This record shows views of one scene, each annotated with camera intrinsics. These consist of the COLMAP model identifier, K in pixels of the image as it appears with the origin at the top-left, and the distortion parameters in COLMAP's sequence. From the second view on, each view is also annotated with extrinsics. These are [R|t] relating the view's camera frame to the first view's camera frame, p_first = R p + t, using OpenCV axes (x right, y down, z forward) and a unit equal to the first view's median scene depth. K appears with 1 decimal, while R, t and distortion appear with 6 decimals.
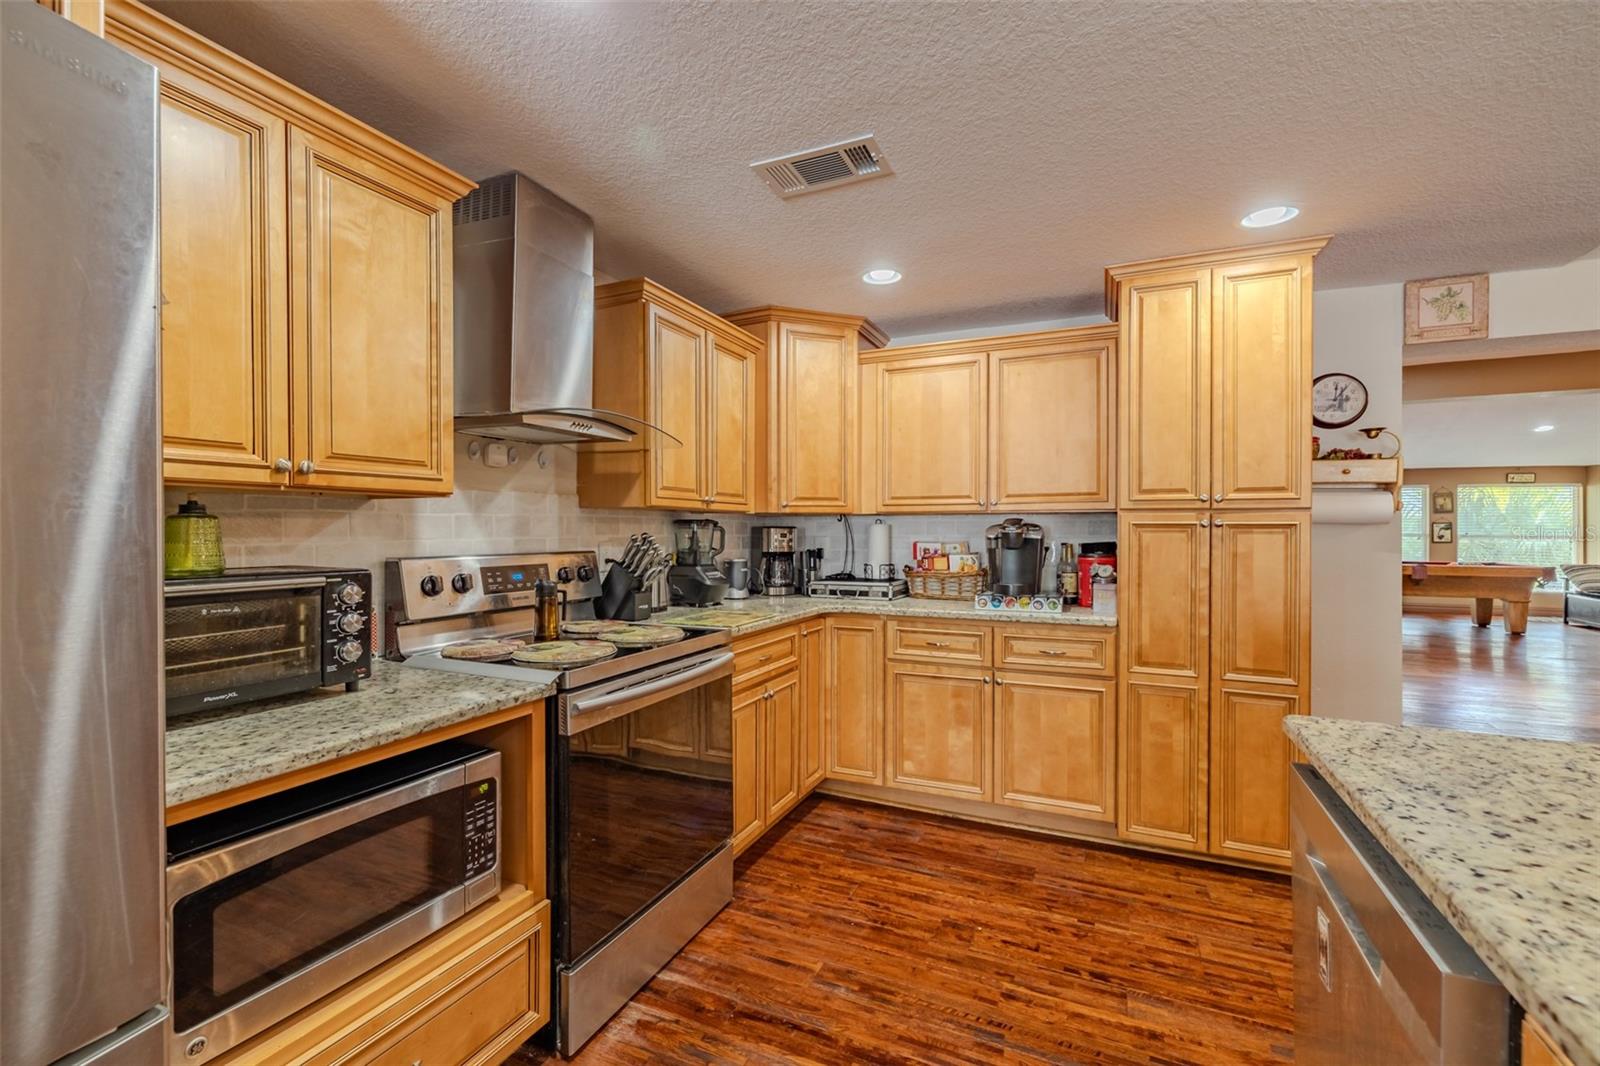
lens RADIAL K [[675.1, 0, 804.7], [0, 675.1, 531.7], [0, 0, 1]] dist [0.006204, -0.002443]
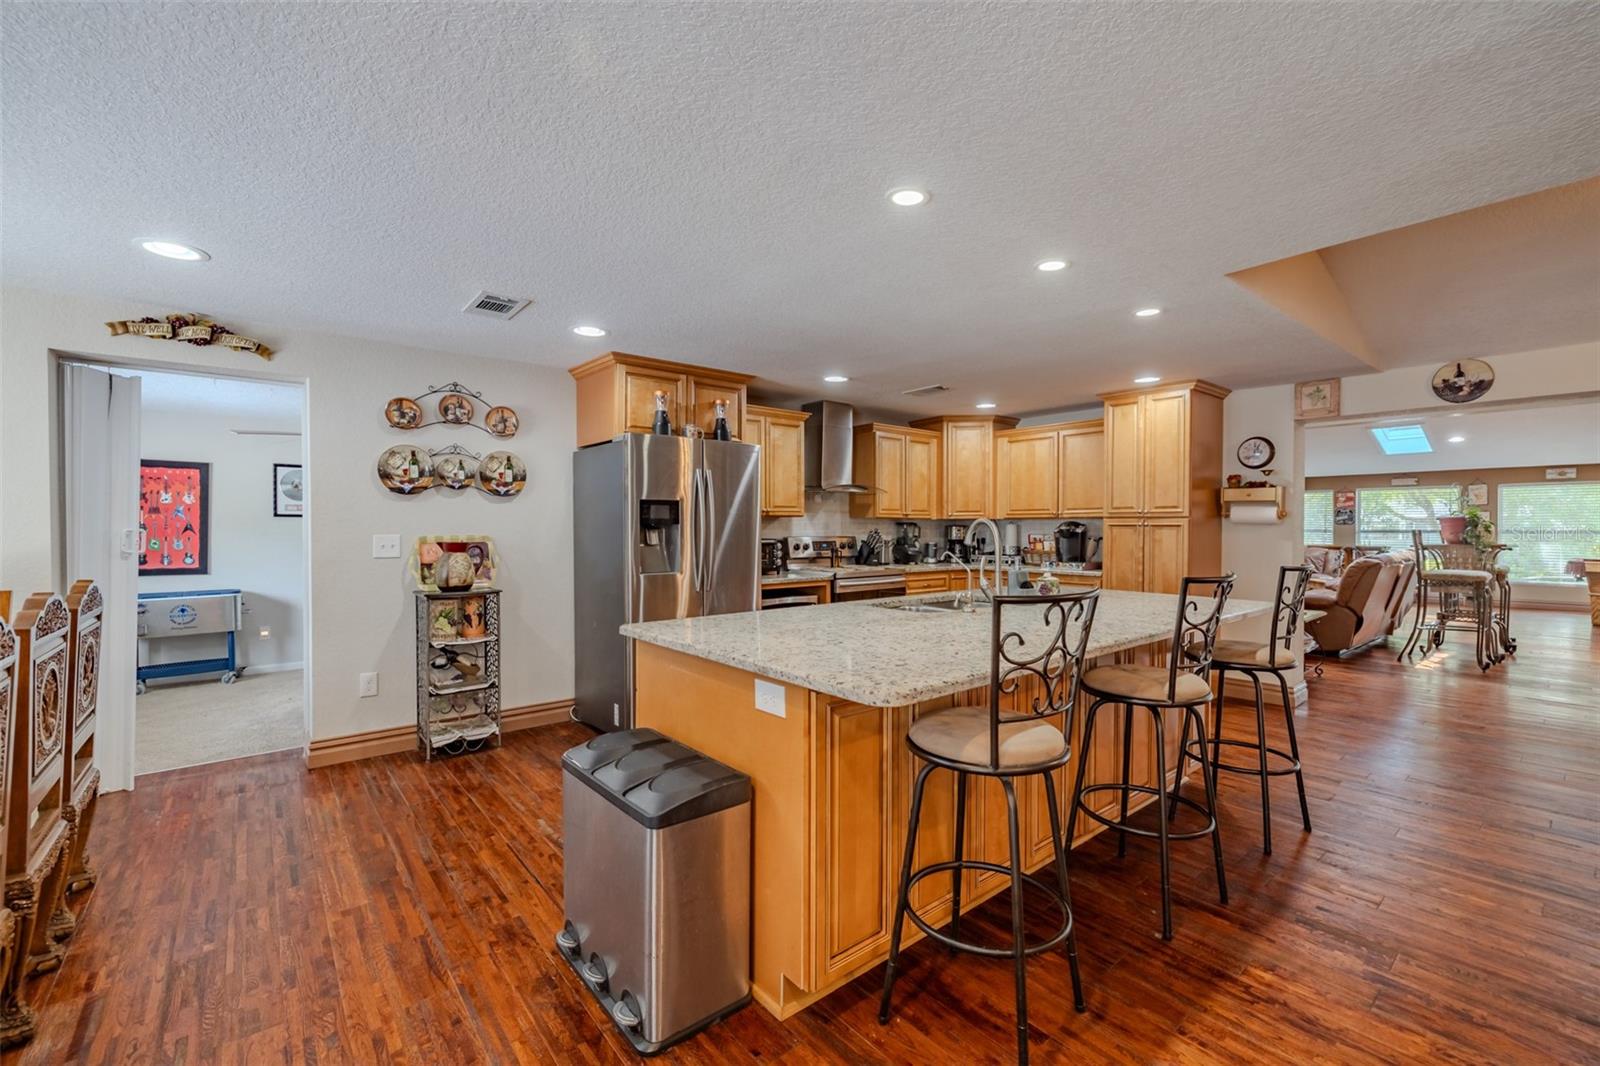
lens RADIAL K [[675.1, 0, 803.4], [0, 675.1, 525.6], [0, 0, 1]] dist [0.006204, -0.002443]
pose [[0.897857, -0.001851, -0.440283, 0.549326], [-0.000894, 0.999981, -0.006027, 0.004750], [0.440286, 0.005805, 0.897839, -1.164055]]
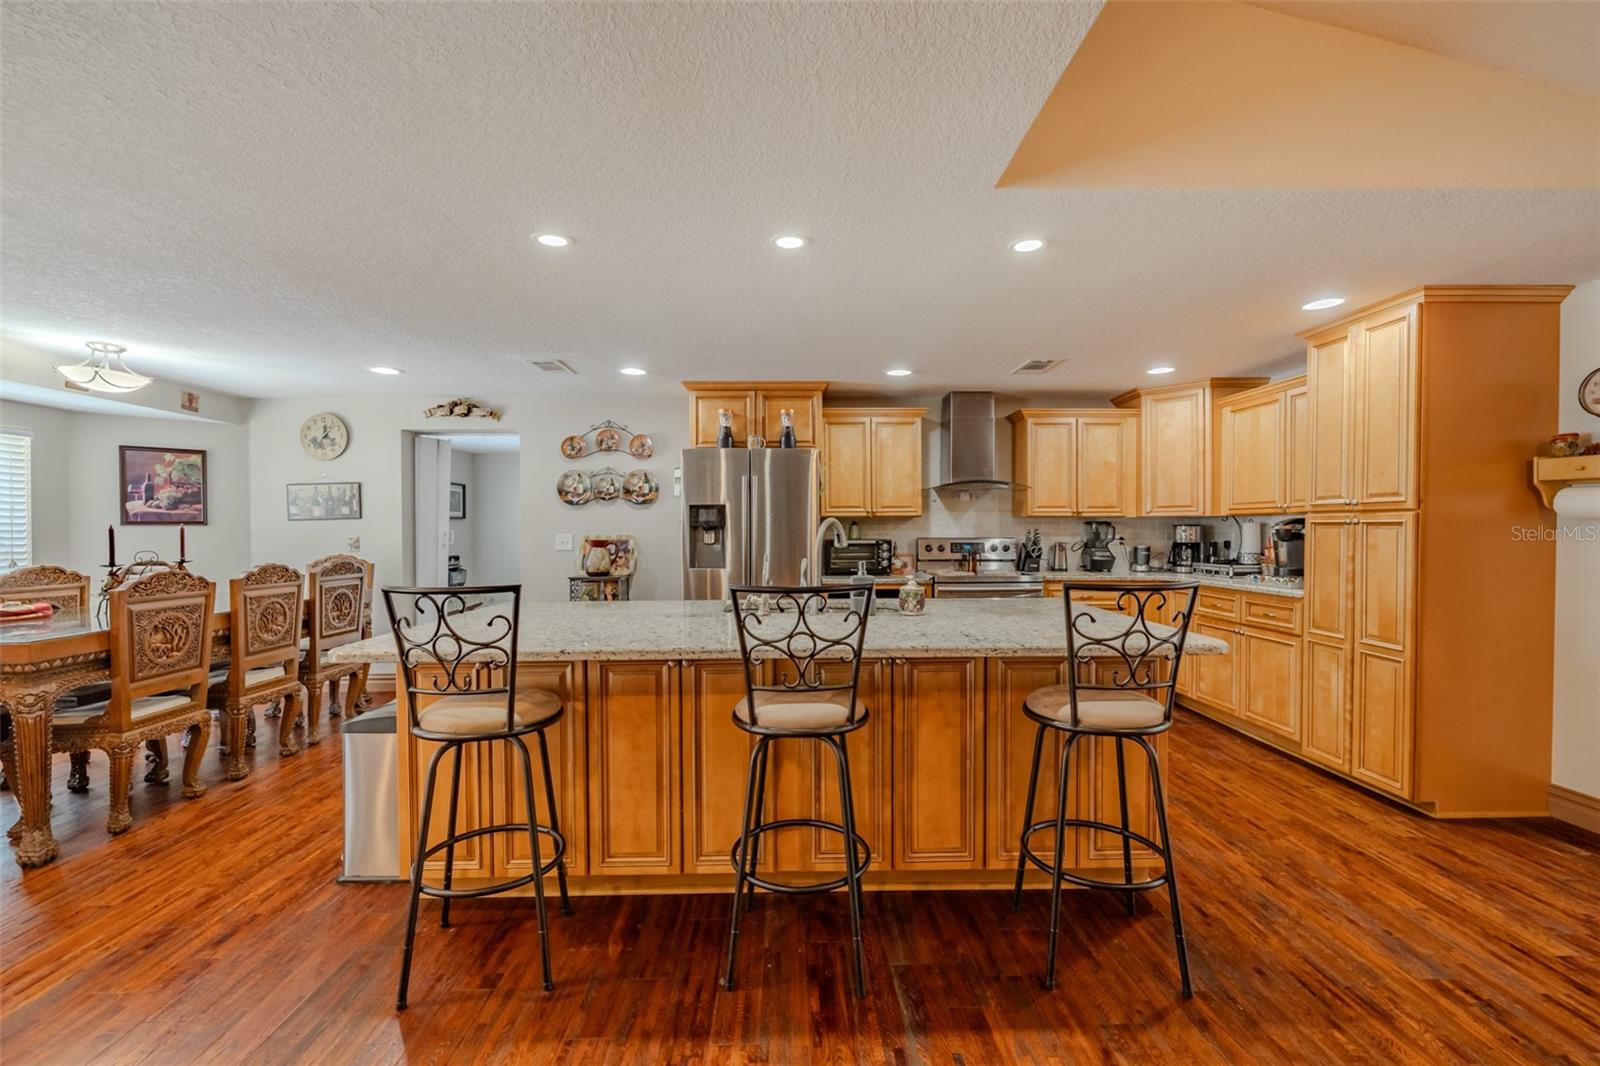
lens RADIAL K [[675.1, 0, 799.6], [0, 675.1, 529.6], [0, 0, 1]] dist [0.006204, -0.002443]
pose [[0.430255, -0.000017, -0.902707, 1.260008], [0.000601, 1.000000, 0.000268, 0.002041], [0.902707, -0.000658, 0.430255, -0.494387]]
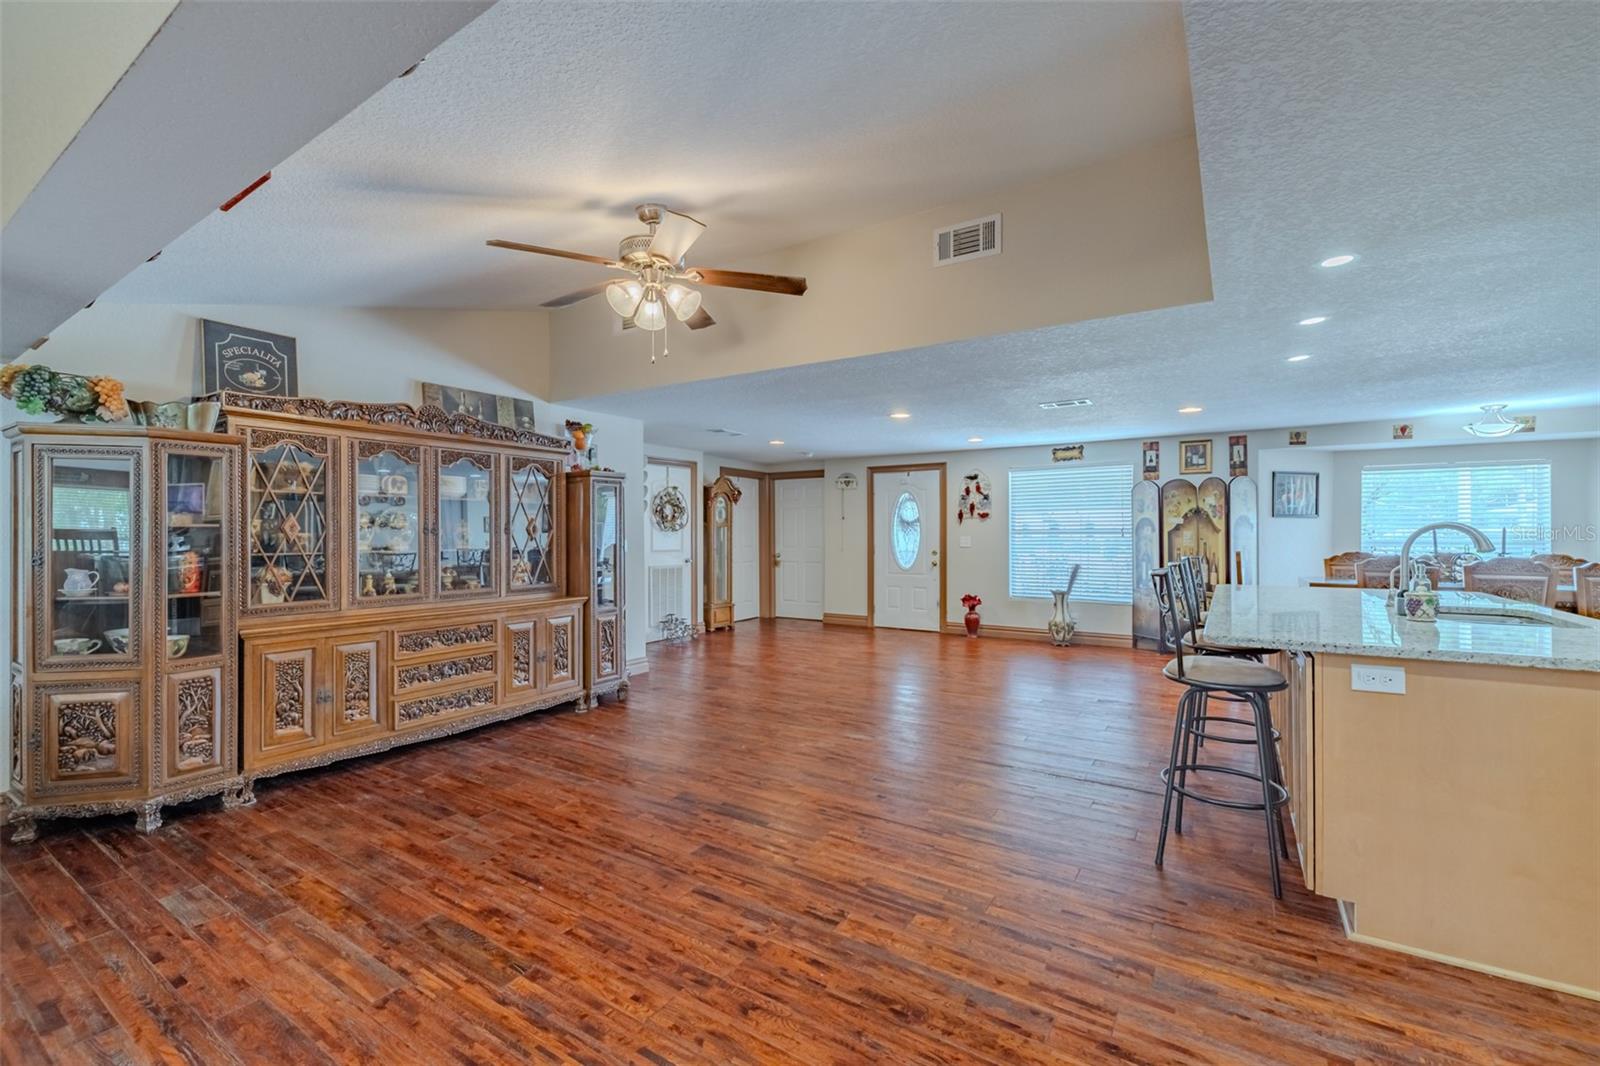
lens RADIAL K [[675.1, 0, 808.2], [0, 675.1, 535.0], [0, 0, 1]] dist [0.006204, -0.002443]
pose [[-0.990339, 0.001874, 0.138655, 1.169901], [0.002979, 0.999965, 0.007761, -0.005885], [-0.138635, 0.008099, -0.990310, 1.212788]]
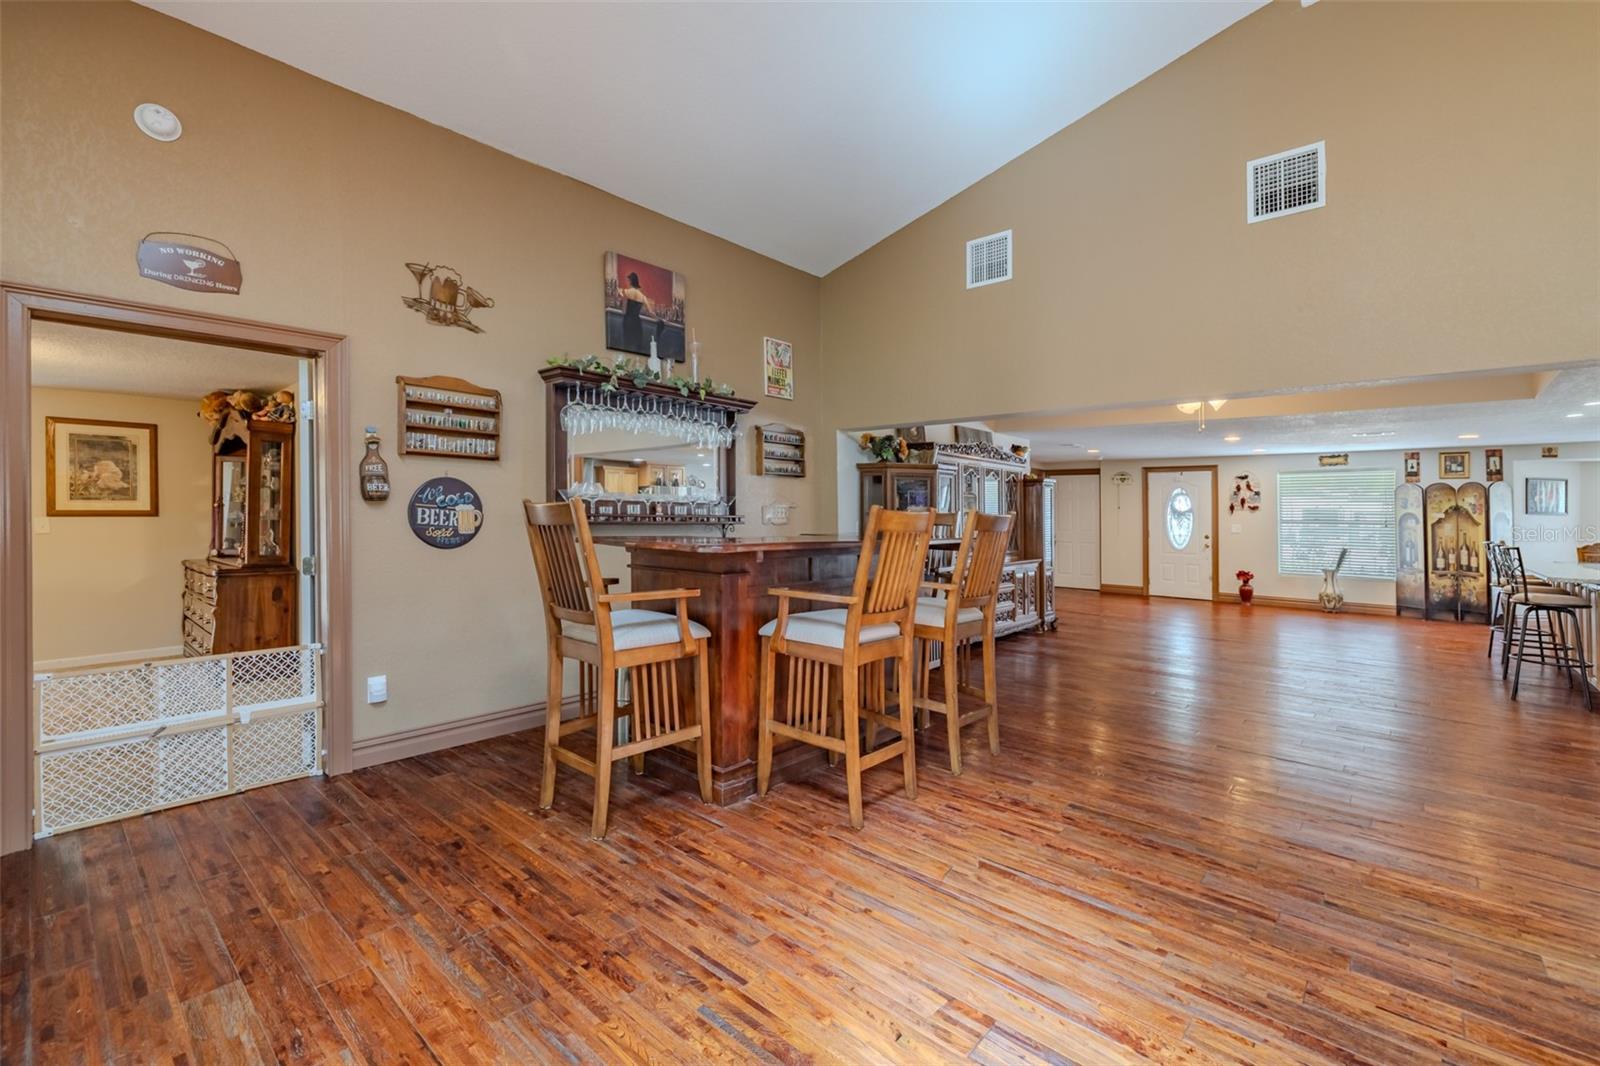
lens RADIAL K [[675.1, 0, 817.5], [0, 675.1, 498.0], [0, 0, 1]] dist [0.006204, -0.002443]
pose [[-0.958699, -0.006821, 0.284342, 2.126146], [-0.012879, 0.999728, -0.019441, -0.019113], [-0.284132, -0.022300, -0.958526, 2.519450]]
